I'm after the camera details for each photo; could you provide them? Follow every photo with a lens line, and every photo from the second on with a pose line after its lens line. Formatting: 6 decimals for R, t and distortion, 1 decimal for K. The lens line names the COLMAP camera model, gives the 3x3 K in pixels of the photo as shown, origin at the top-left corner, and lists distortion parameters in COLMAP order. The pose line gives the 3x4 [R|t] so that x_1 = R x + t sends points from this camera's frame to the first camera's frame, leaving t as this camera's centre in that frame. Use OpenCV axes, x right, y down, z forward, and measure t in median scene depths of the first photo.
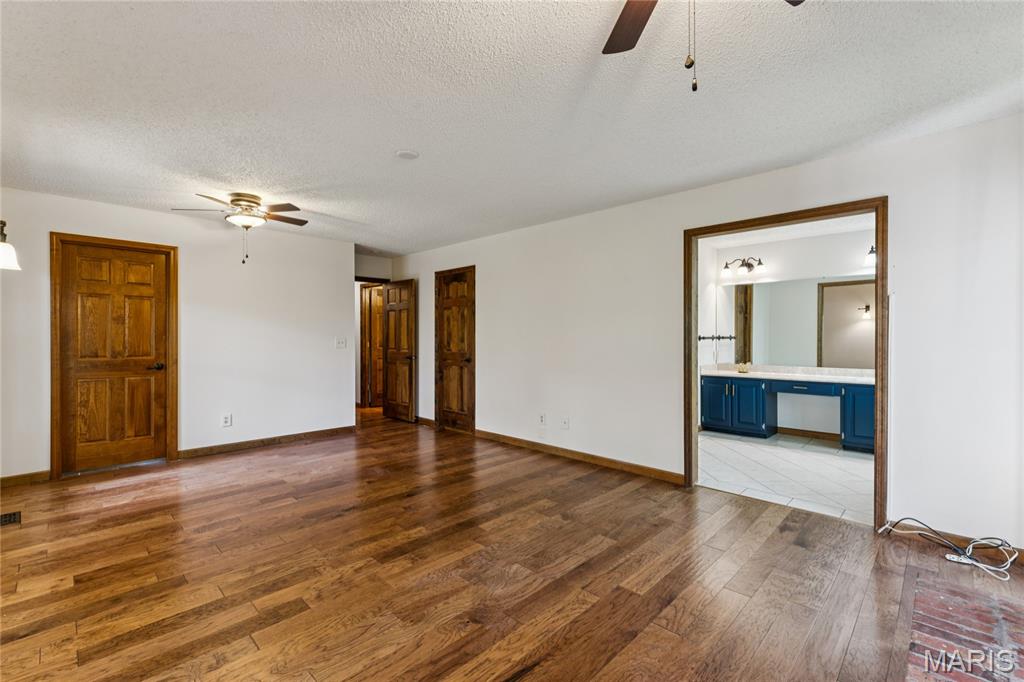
lens RADIAL K [[451.2, 0, 508.7], [0, 451.2, 340.3], [0, 0, 1]] dist [-0.003260, 0.000551]
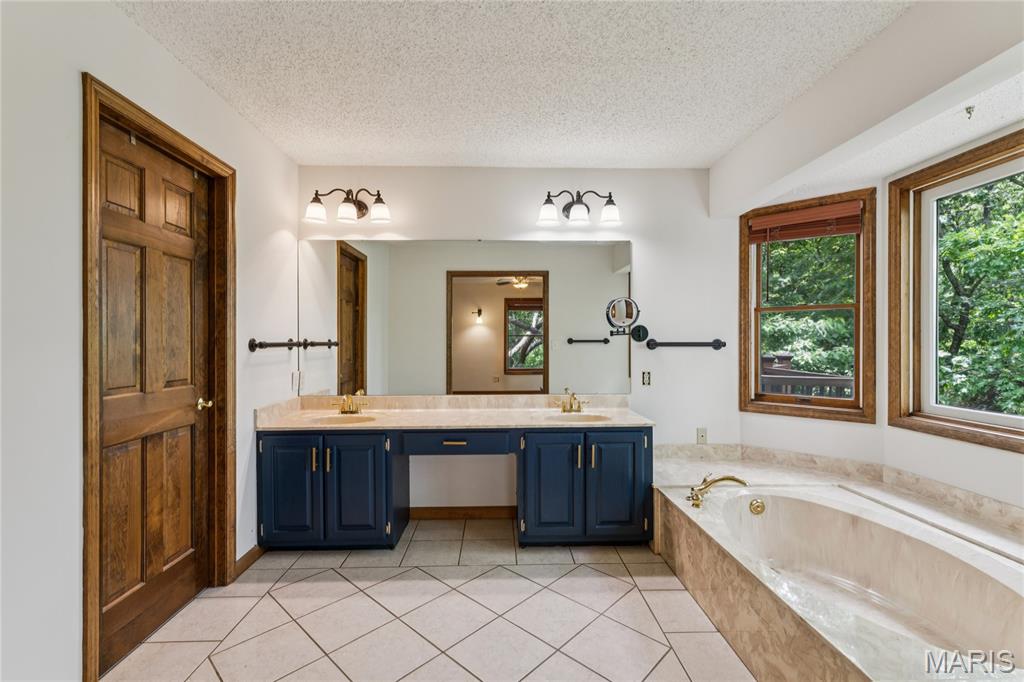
lens RADIAL K [[451.2, 0, 509.1], [0, 451.2, 344.8], [0, 0, 1]] dist [-0.003260, 0.000551]
pose [[0.695002, -0.003729, 0.718998, 0.276483], [0.005726, 0.999984, -0.000349, -0.003808], [-0.718985, 0.004360, 0.695012, 0.511235]]
